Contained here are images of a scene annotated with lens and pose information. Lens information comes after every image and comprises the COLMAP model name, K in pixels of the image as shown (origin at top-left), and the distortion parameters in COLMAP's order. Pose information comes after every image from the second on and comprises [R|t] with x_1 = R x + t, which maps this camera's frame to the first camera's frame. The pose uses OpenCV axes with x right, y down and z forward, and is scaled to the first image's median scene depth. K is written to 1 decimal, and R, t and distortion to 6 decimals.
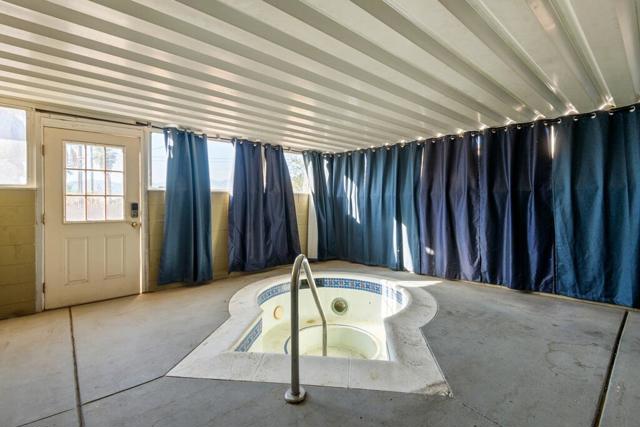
lens RADIAL K [[290.6, 0, 321.7], [0, 290.6, 210.1], [0, 0, 1]] dist [0.005602, -0.000628]
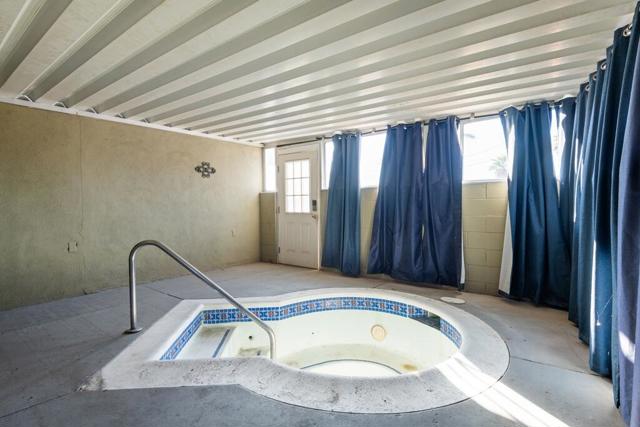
lens RADIAL K [[319.0, 0, 321.4], [0, 319.0, 213.5], [0, 0, 1]] dist [0.010494, -0.009207]
pose [[0.200116, 0.037228, -0.979065, 0.791144], [-0.007012, 0.999307, 0.036564, -0.017302], [0.979747, -0.000452, 0.200238, 0.752505]]
